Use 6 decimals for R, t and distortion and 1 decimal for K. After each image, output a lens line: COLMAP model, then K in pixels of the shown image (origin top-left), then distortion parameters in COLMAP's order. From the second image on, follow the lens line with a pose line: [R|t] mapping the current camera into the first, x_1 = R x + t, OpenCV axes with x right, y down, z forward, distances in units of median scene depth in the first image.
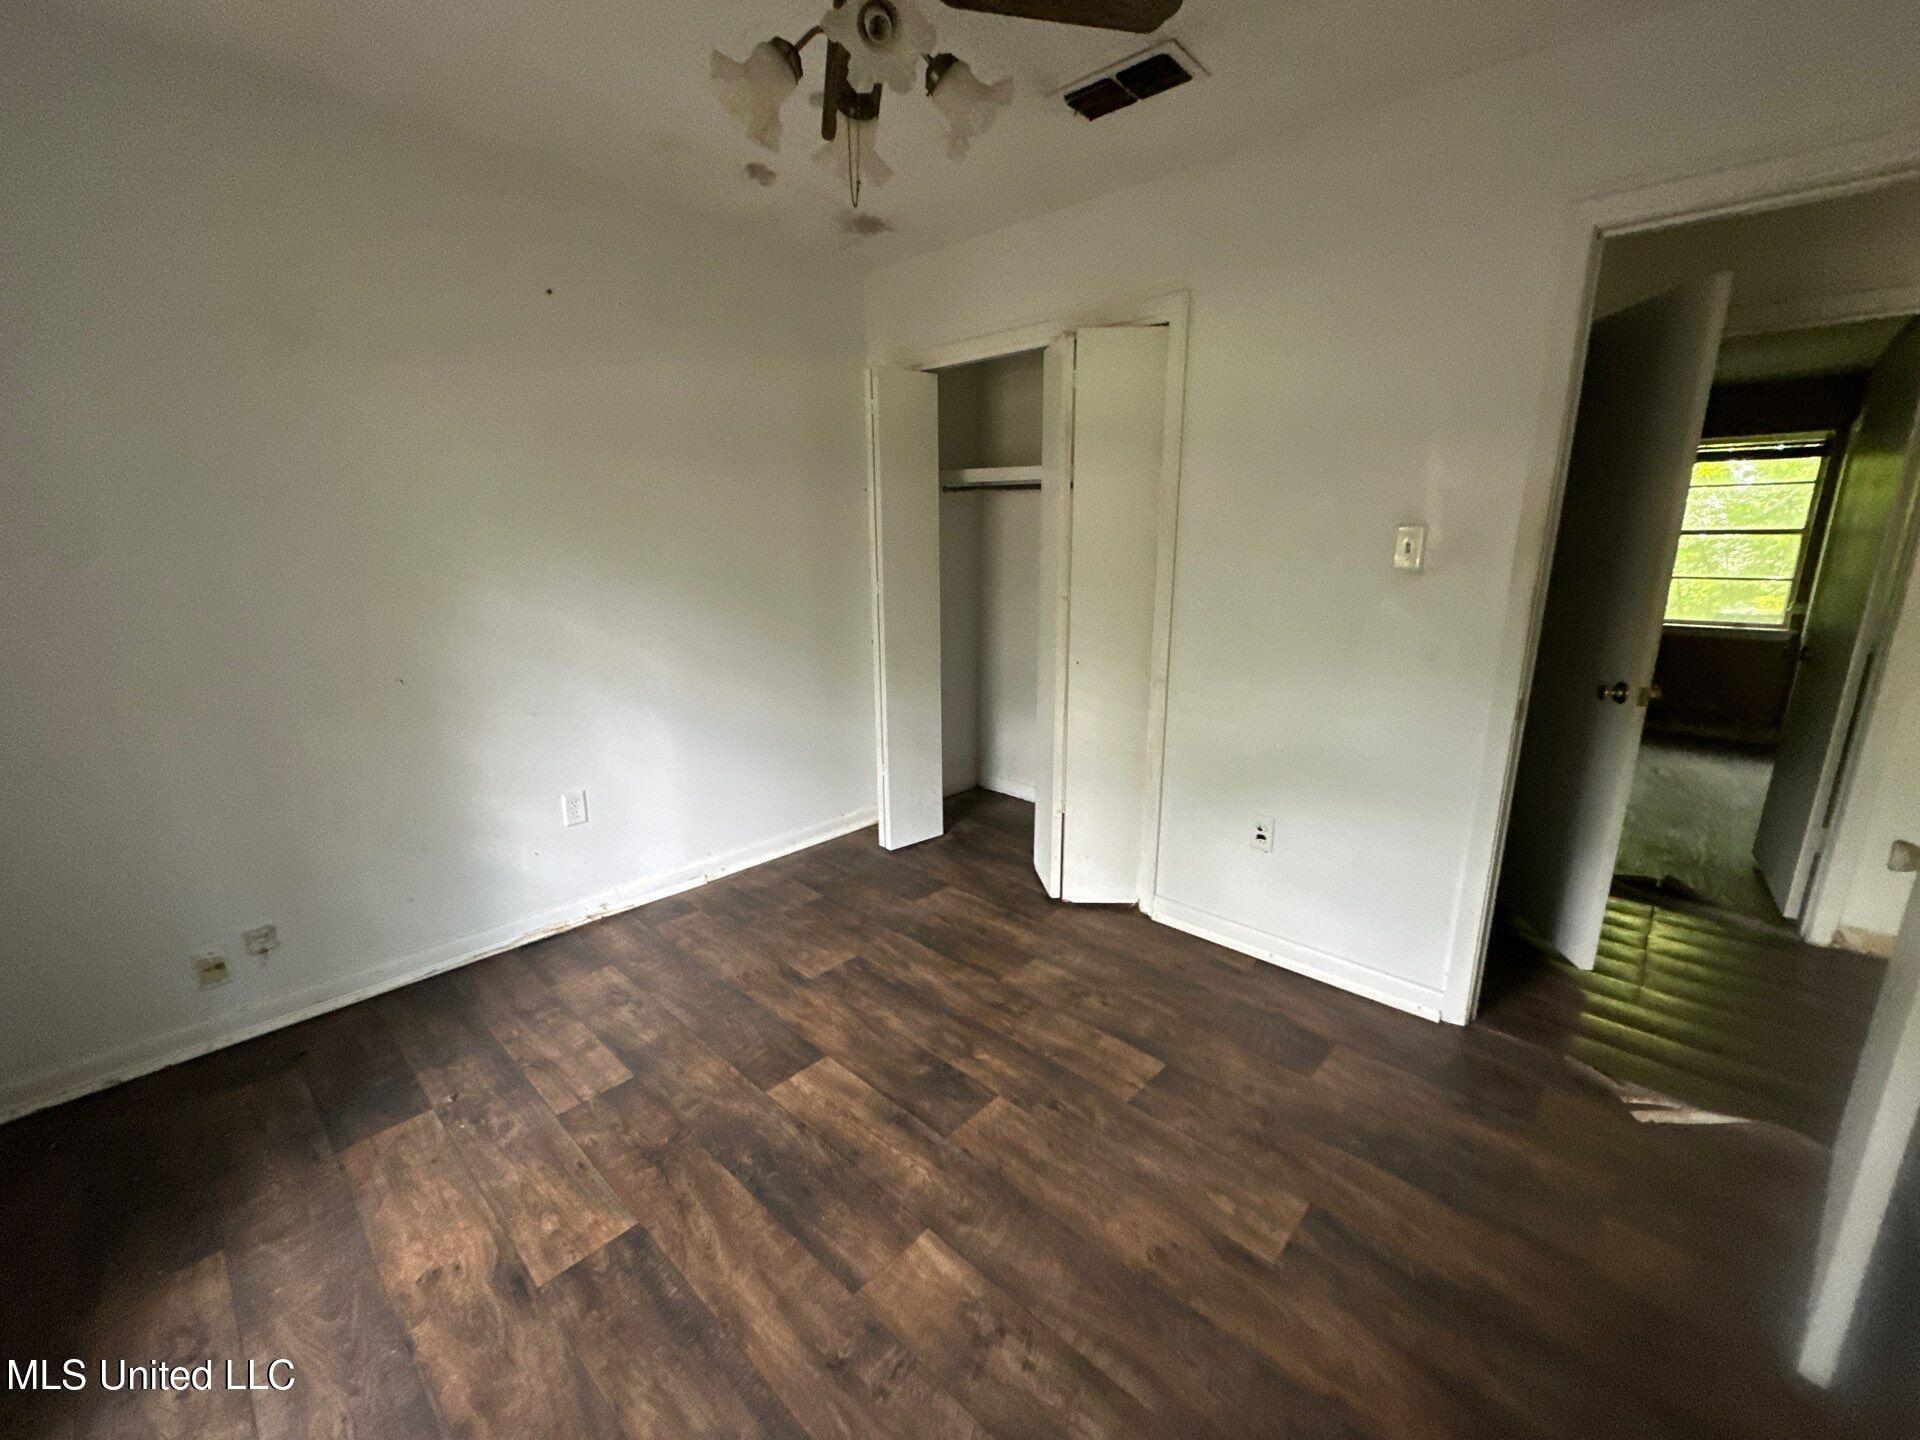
lens RADIAL K [[767.7, 0, 960.0], [0, 767.7, 720.0], [0, 0, 1]] dist [-0.003258, 0.000536]
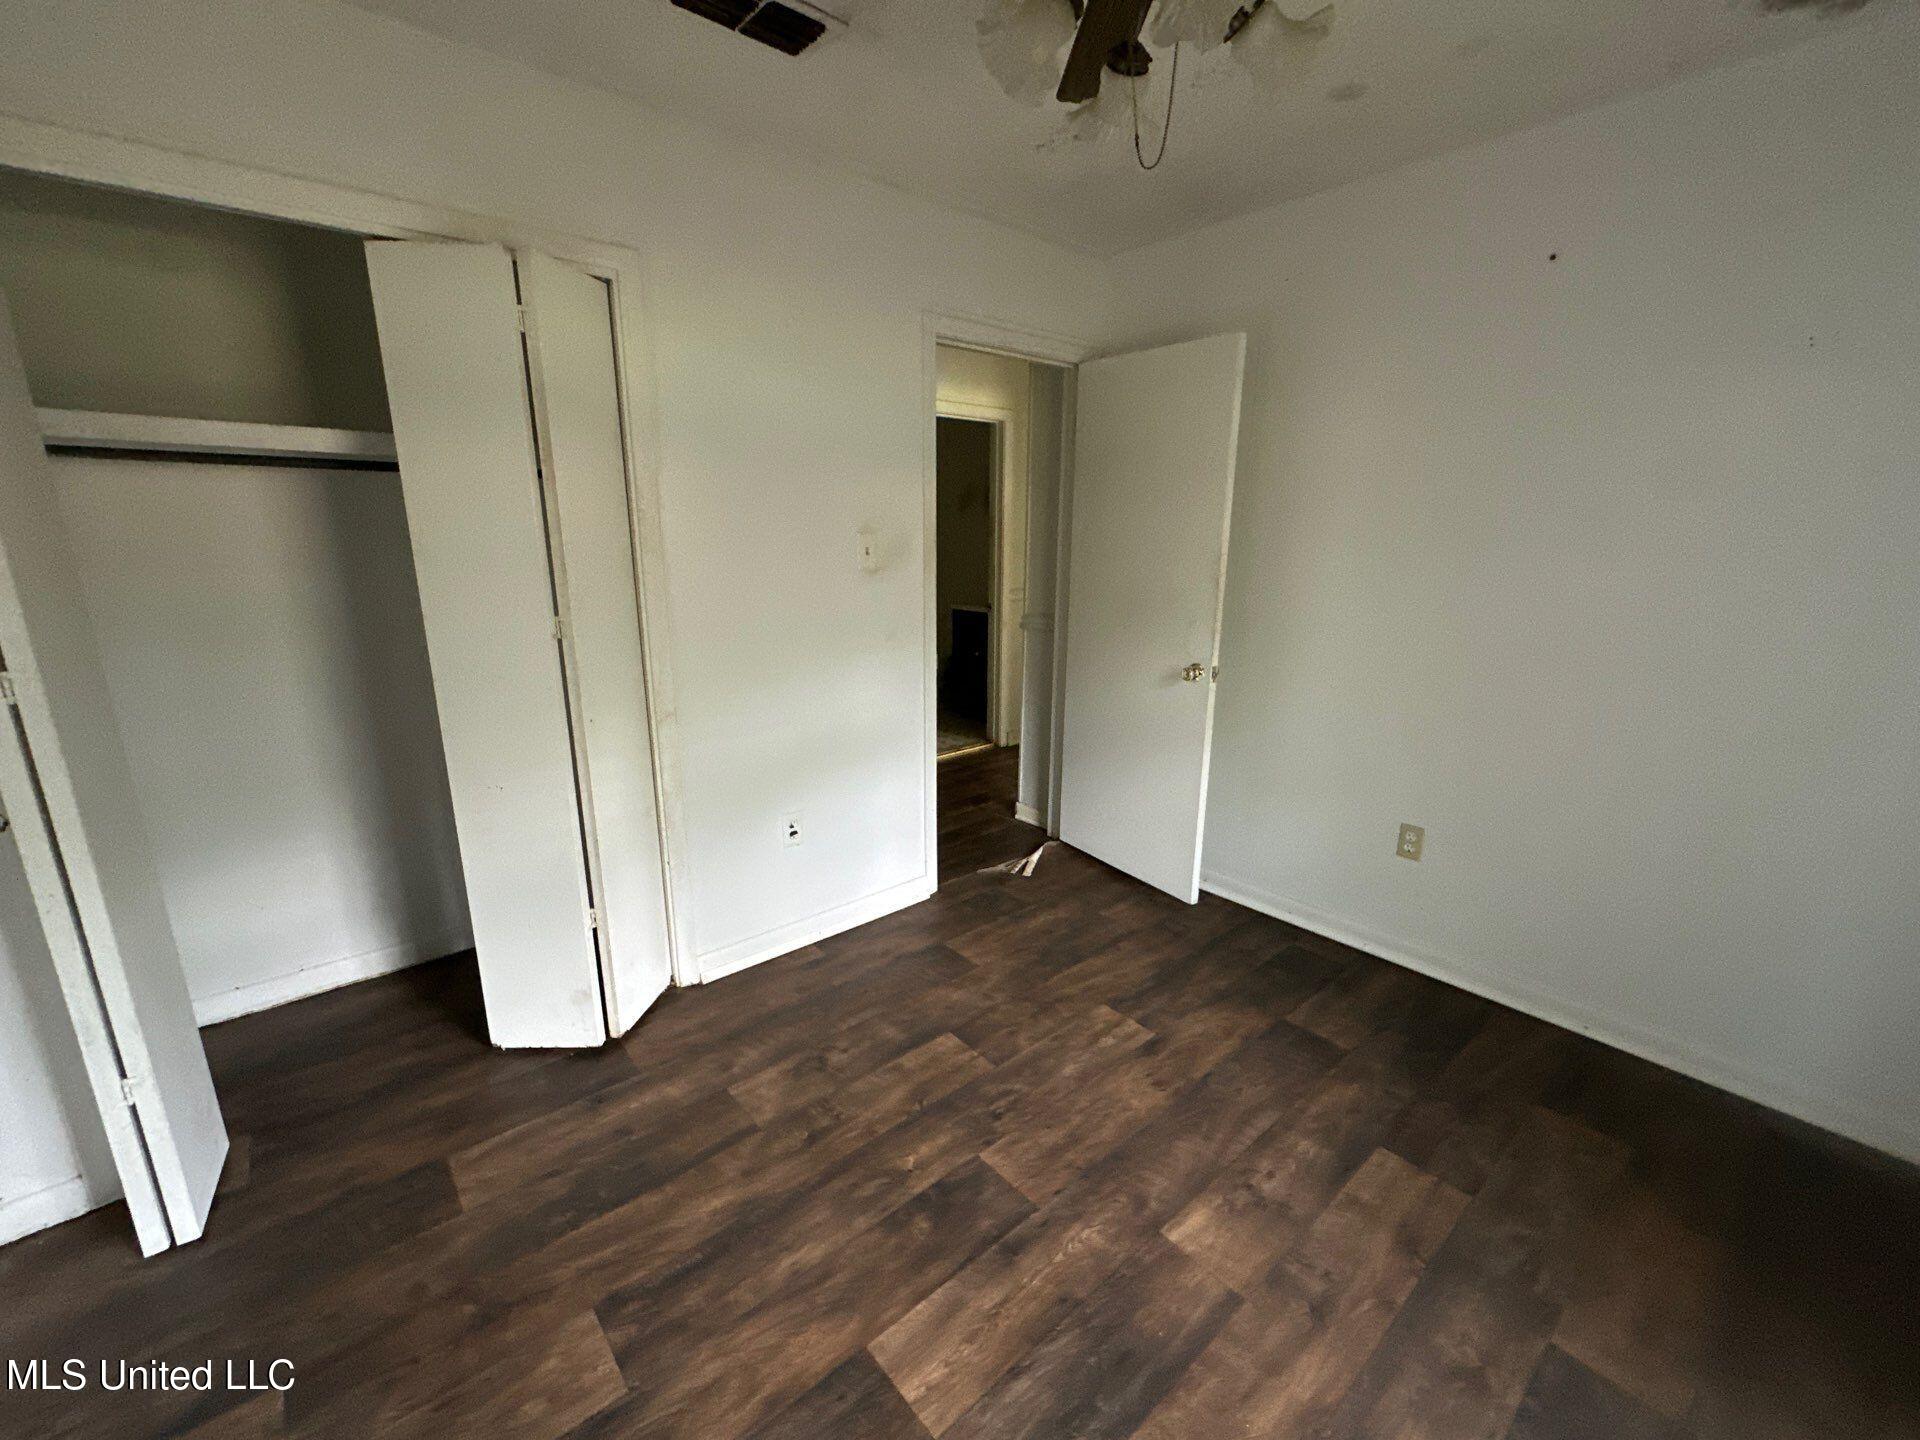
lens RADIAL K [[782.1, 0, 951.5], [0, 782.1, 721.7], [0, 0, 1]] dist [-0.002442, -0.000179]
pose [[0.126653, -0.236552, 0.963329, -0.743210], [0.229626, 0.951762, 0.203522, -0.207030], [-0.965003, 0.195429, 0.174862, 0.772944]]
